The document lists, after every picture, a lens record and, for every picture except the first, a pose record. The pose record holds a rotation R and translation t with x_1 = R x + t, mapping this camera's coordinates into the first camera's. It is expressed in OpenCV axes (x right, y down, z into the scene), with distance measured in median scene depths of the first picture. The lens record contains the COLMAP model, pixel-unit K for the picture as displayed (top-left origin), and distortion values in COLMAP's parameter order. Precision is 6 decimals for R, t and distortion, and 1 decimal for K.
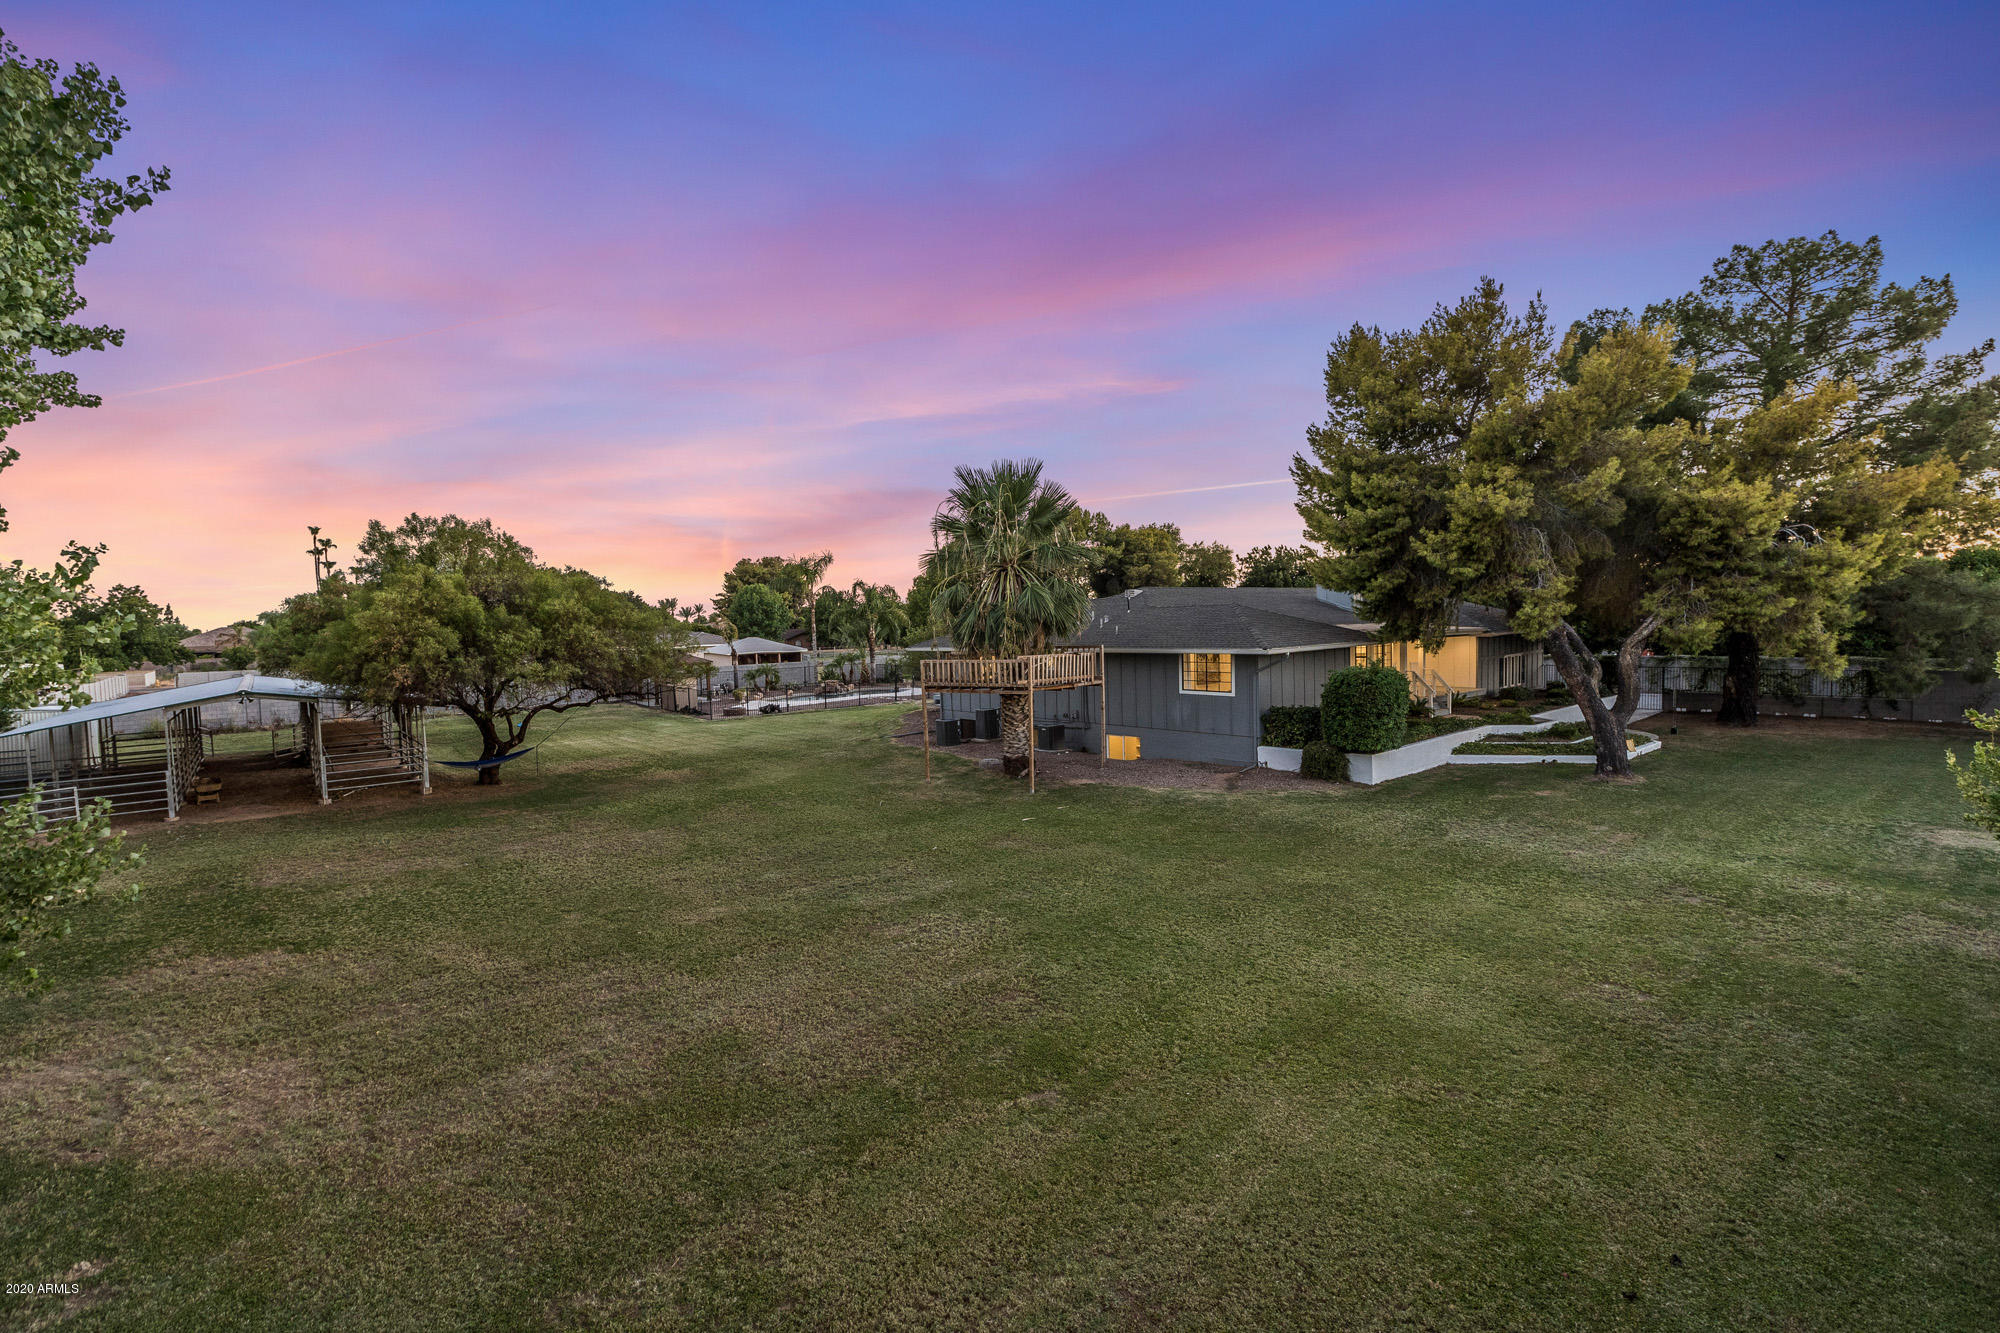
lens RADIAL K [[902.1, 0, 994.2], [0, 902.1, 676.5], [0, 0, 1]] dist [0.009170, -0.002738]
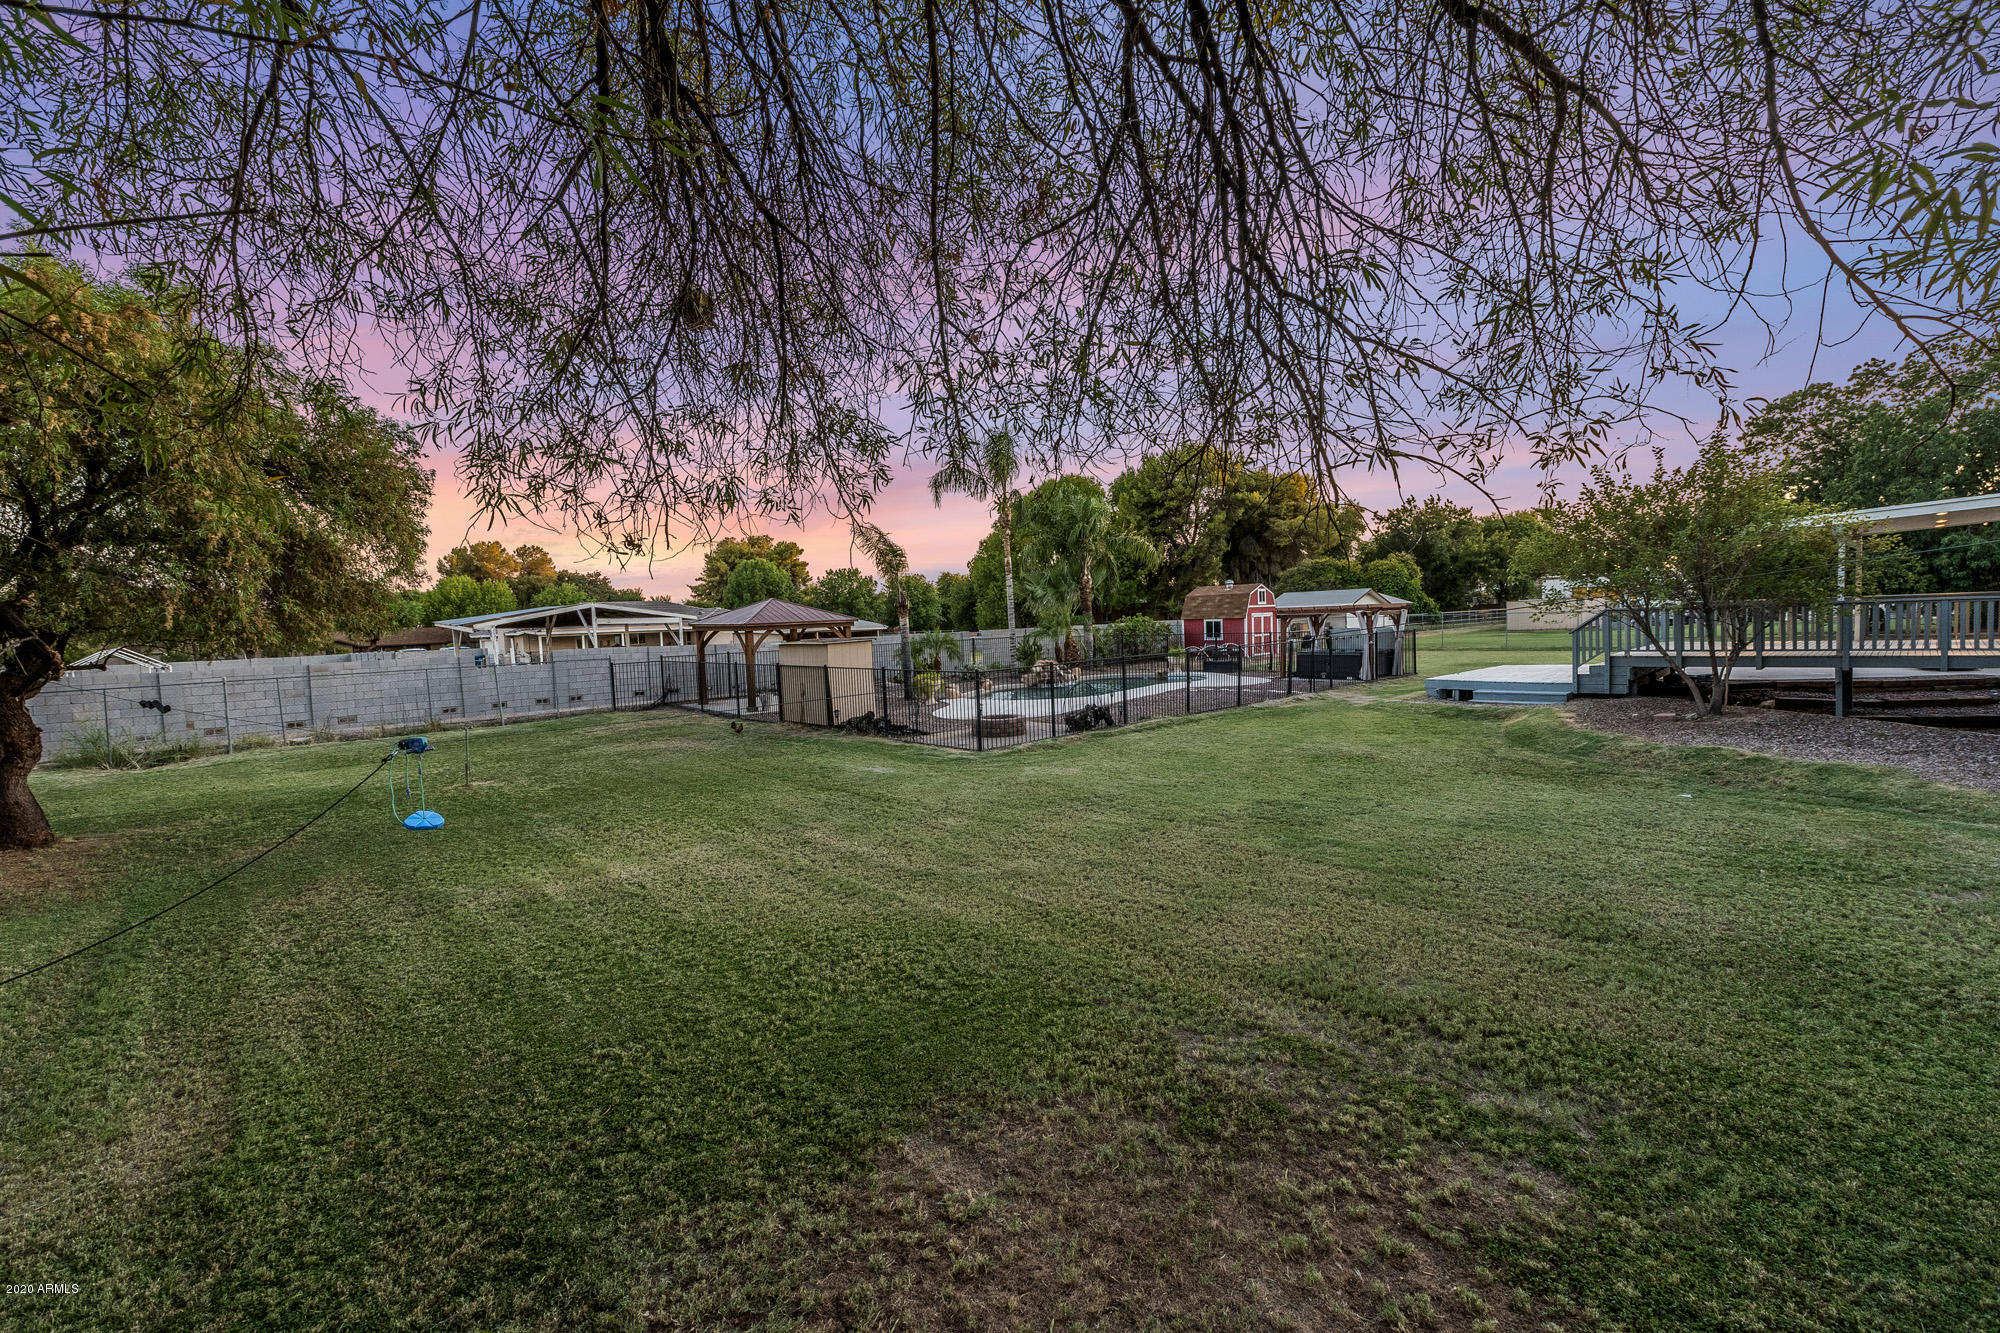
lens RADIAL K [[902.1, 0, 1003.9], [0, 902.1, 662.3], [0, 0, 1]] dist [0.009170, -0.002738]
pose [[0.997929, -0.014740, 0.062606, -0.583553], [0.015715, 0.999762, -0.015109, 0.032322], [-0.062368, 0.016062, 0.997924, 1.138811]]
